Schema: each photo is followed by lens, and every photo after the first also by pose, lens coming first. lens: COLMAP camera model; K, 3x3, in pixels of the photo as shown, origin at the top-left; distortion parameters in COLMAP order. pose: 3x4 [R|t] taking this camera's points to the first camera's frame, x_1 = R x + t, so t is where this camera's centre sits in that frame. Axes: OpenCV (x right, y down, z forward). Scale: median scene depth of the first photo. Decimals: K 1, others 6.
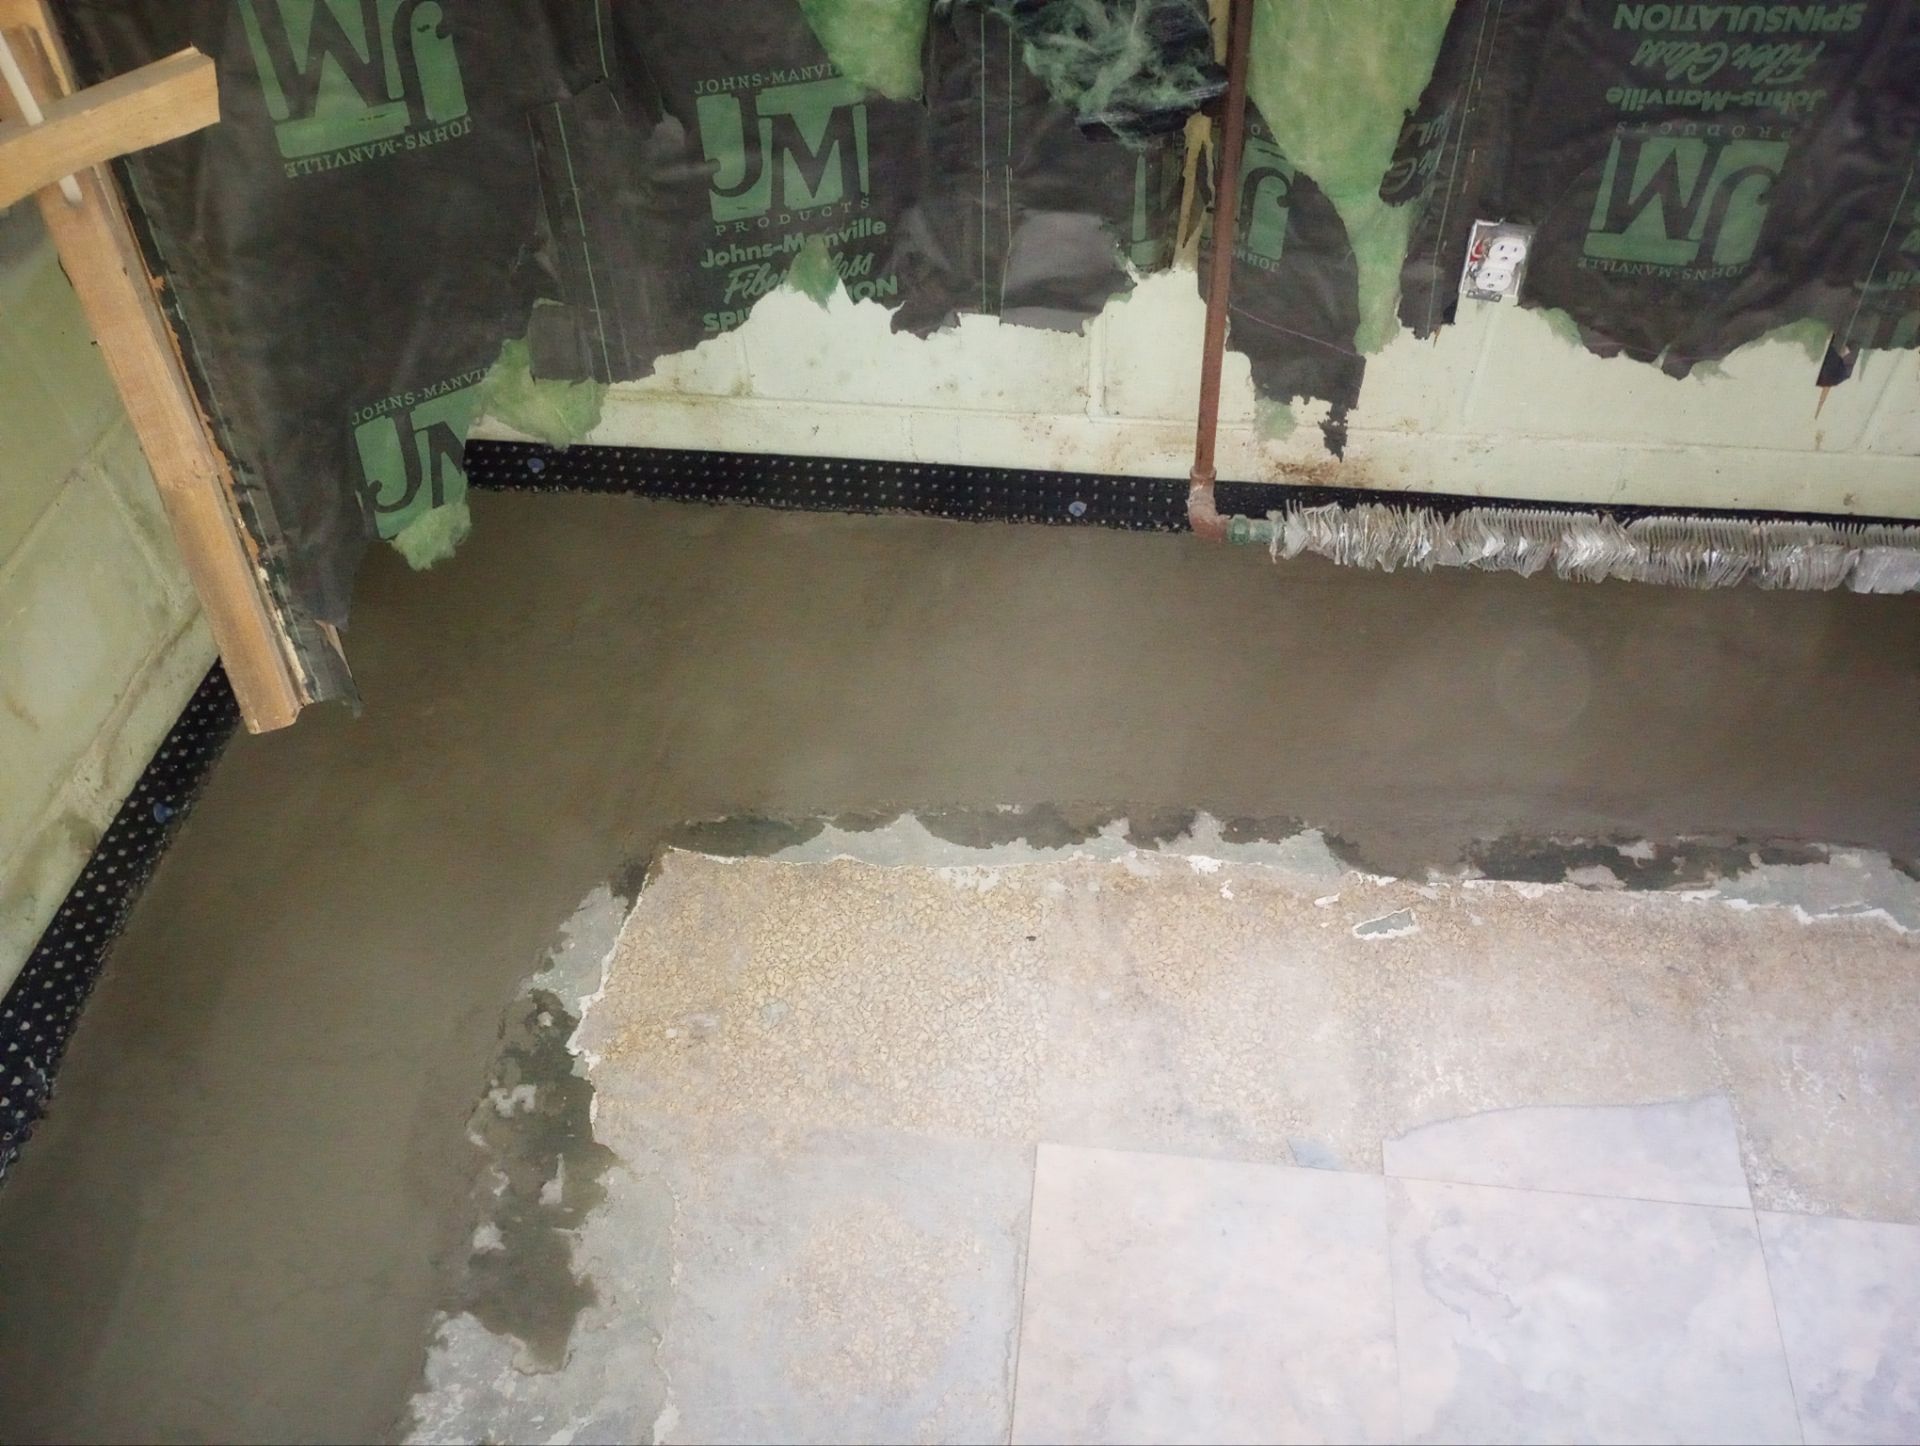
lens RADIAL K [[1577.2, 0, 959.8], [0, 1577.2, 719.4], [0, 0, 1]] dist [0.054108, -0.069390]
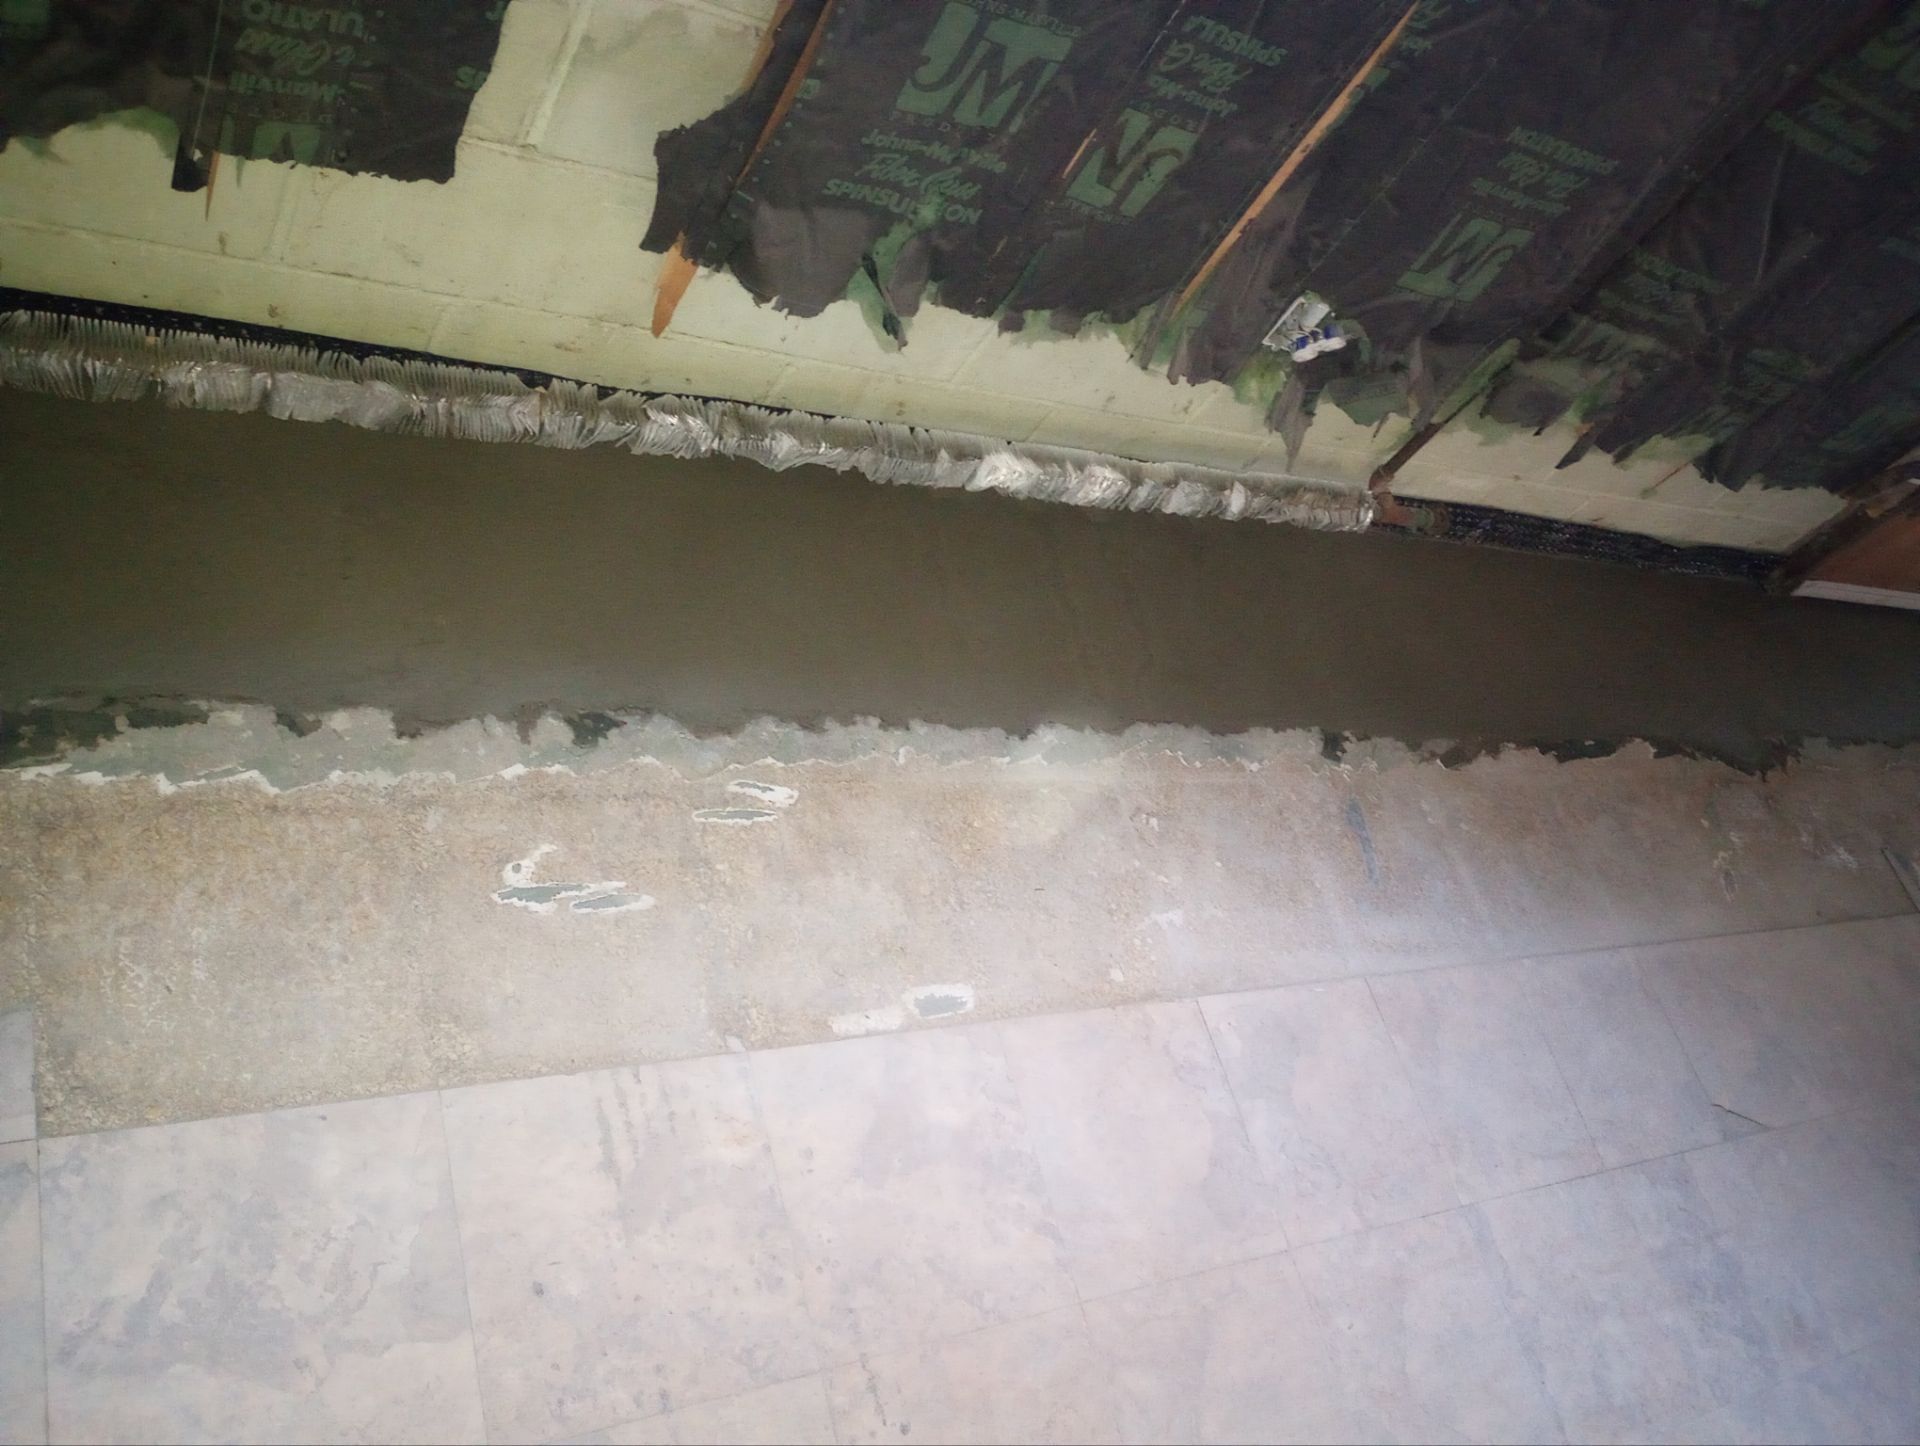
lens RADIAL K [[1577.2, 0, 961.4], [0, 1577.2, 725.2], [0, 0, 1]] dist [0.054108, -0.069390]
pose [[0.757540, -0.068642, 0.649170, 0.286958], [-0.056284, 0.983885, 0.169714, -0.095198], [-0.650358, -0.165103, 0.741469, 0.021646]]
